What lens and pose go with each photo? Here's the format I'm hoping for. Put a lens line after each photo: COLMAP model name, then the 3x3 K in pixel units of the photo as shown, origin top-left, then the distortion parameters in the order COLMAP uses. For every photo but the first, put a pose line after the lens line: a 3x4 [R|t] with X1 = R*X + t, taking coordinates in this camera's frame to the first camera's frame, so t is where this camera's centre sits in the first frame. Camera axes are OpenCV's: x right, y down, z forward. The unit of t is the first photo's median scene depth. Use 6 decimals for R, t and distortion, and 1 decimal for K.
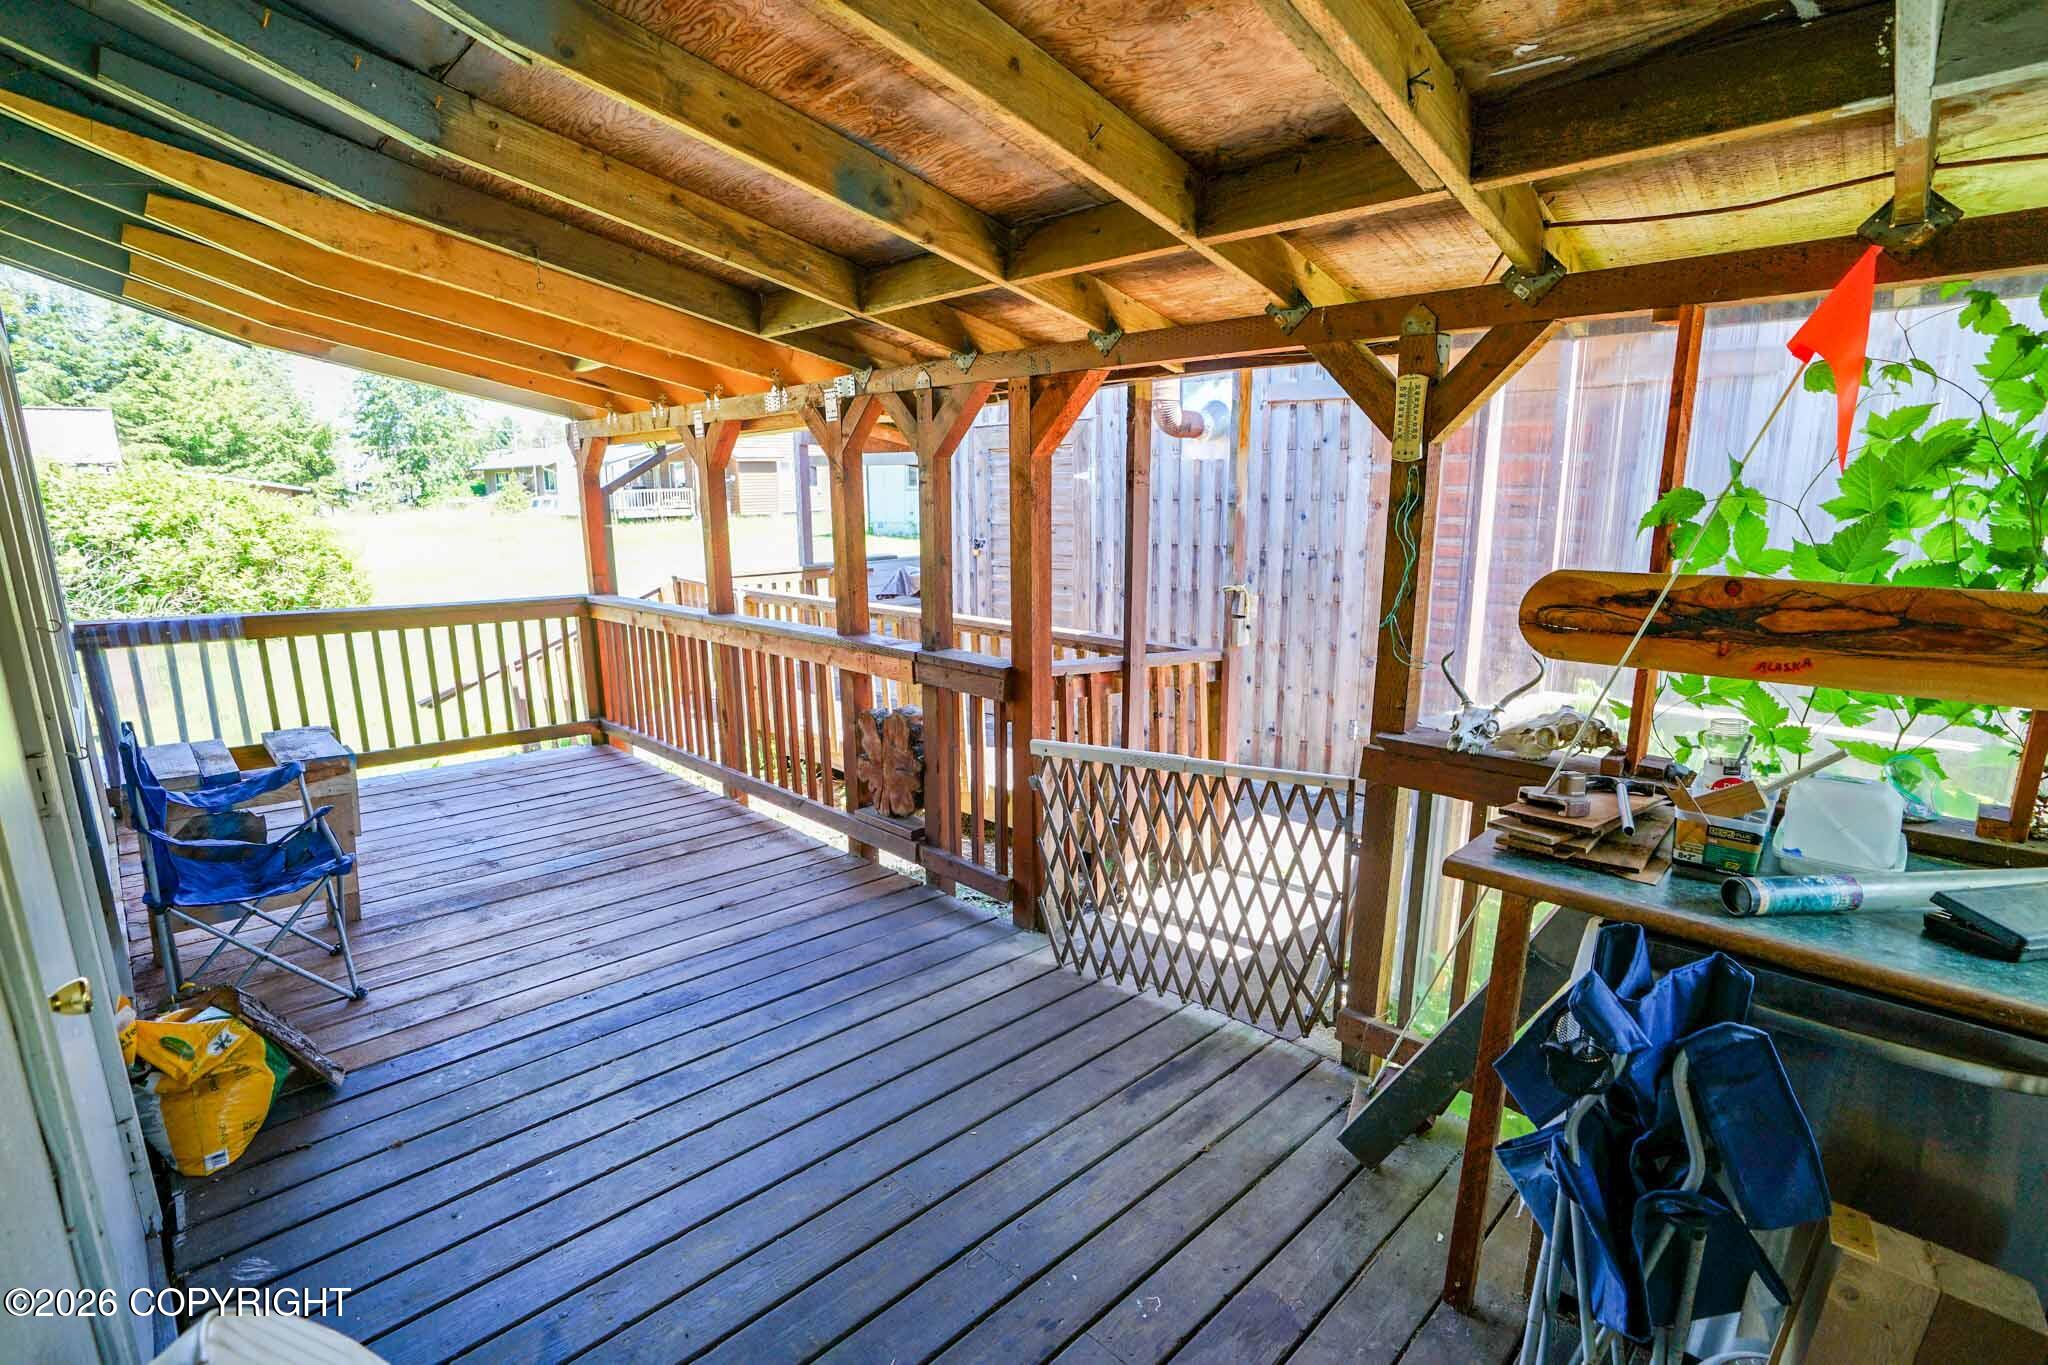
lens RADIAL K [[952.5, 0, 1021.3], [0, 952.5, 686.0], [0, 0, 1]] dist [-0.069107, 0.026107]
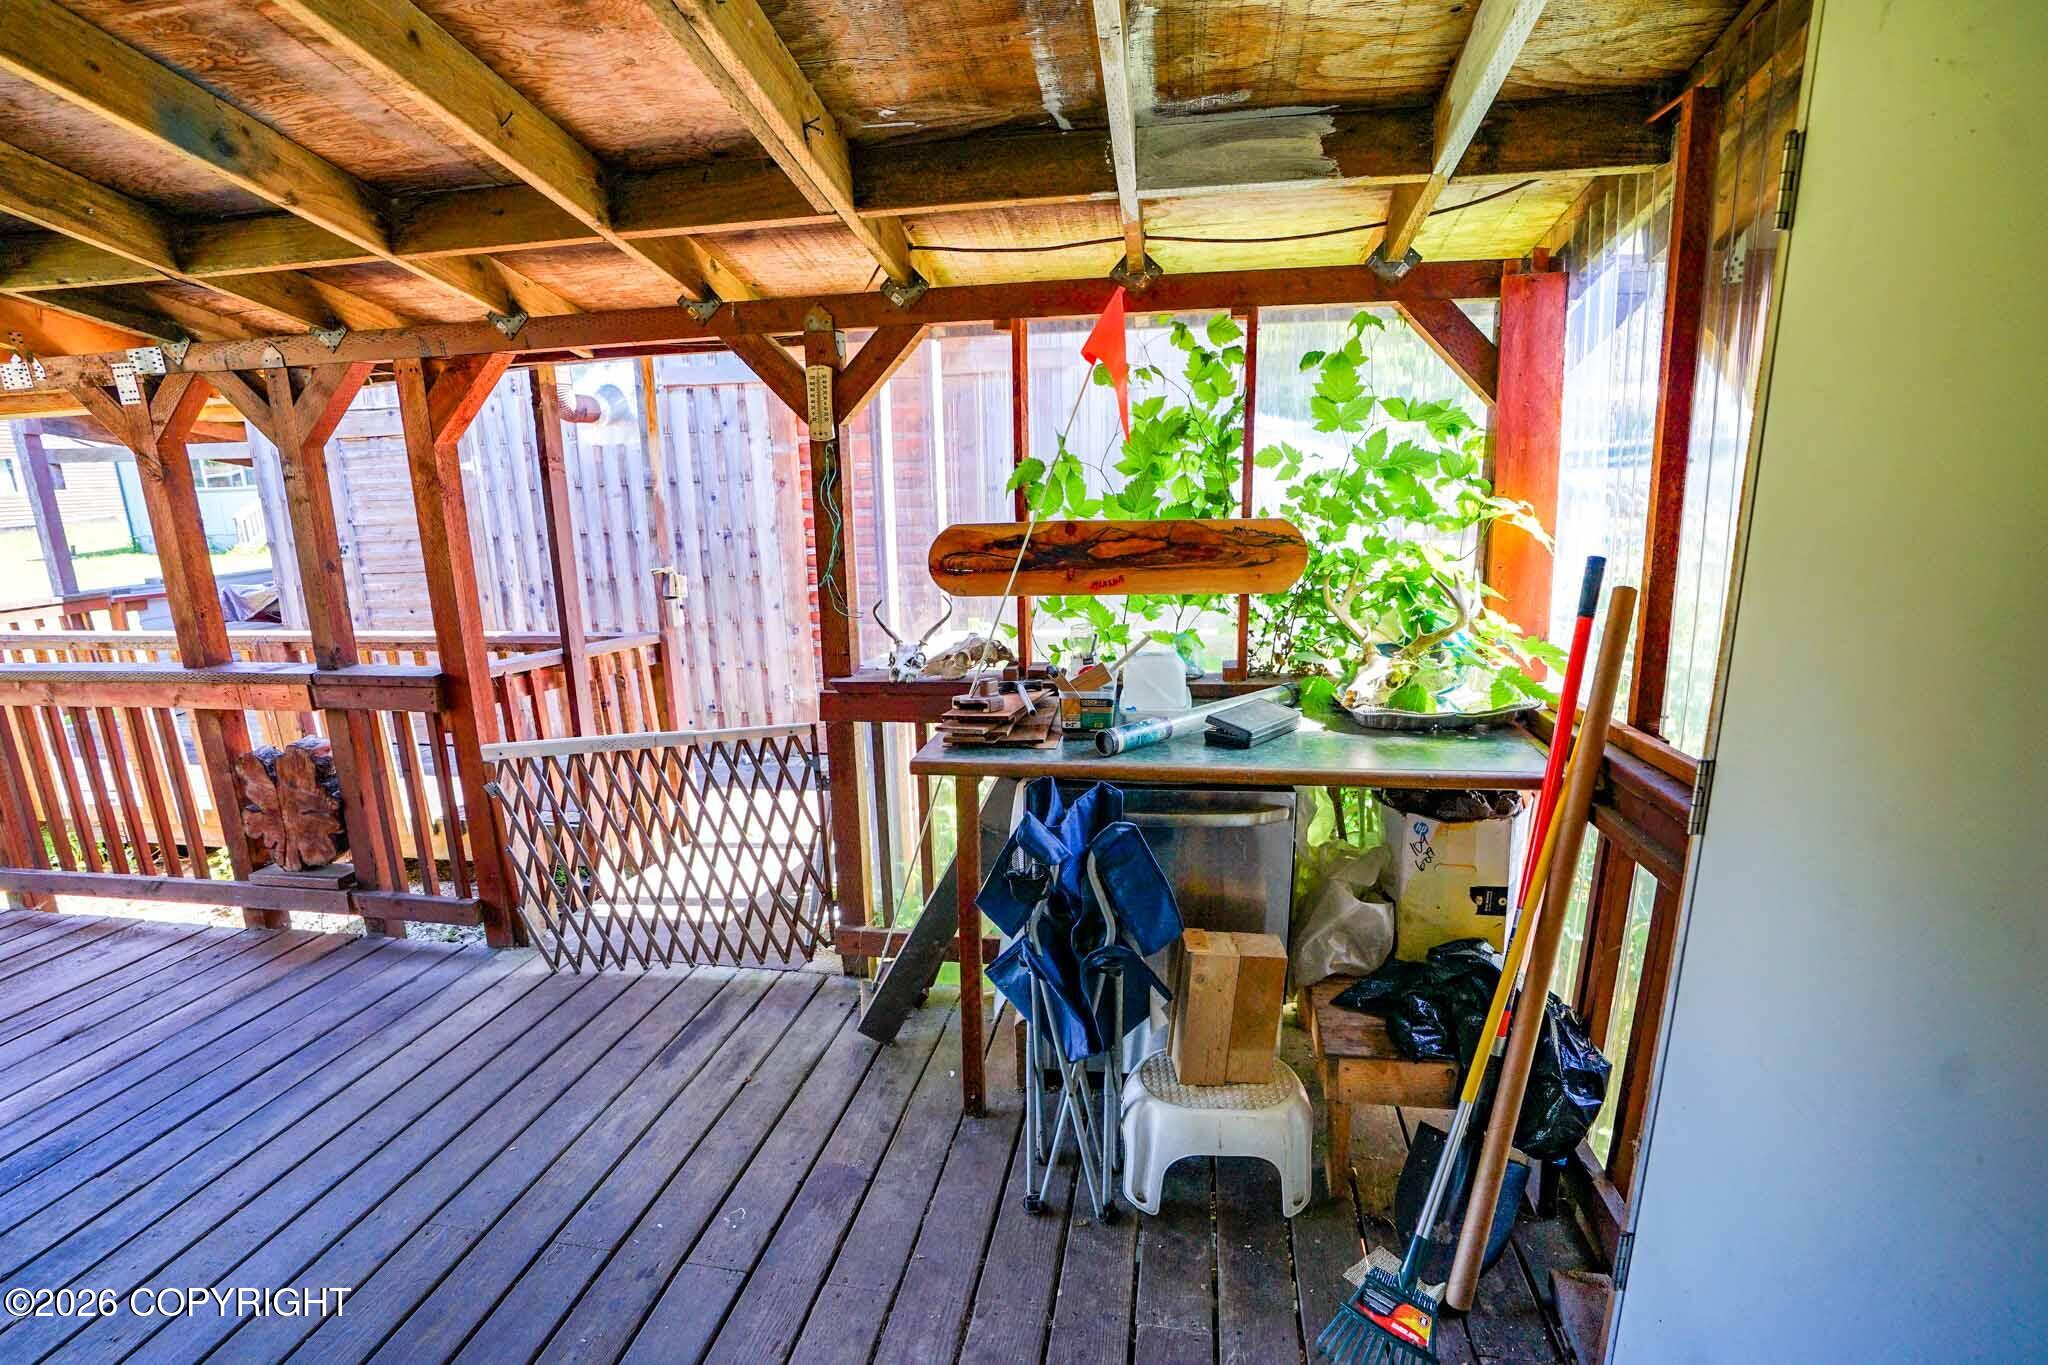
lens RADIAL K [[952.5, 0, 1021.3], [0, 952.5, 686.0], [0, 0, 1]] dist [-0.069107, 0.026107]
pose [[0.815344, -0.148069, 0.559724, -0.096068], [0.138513, 0.988557, 0.059741, 0.025995], [-0.562164, 0.028820, 0.826523, -0.101328]]
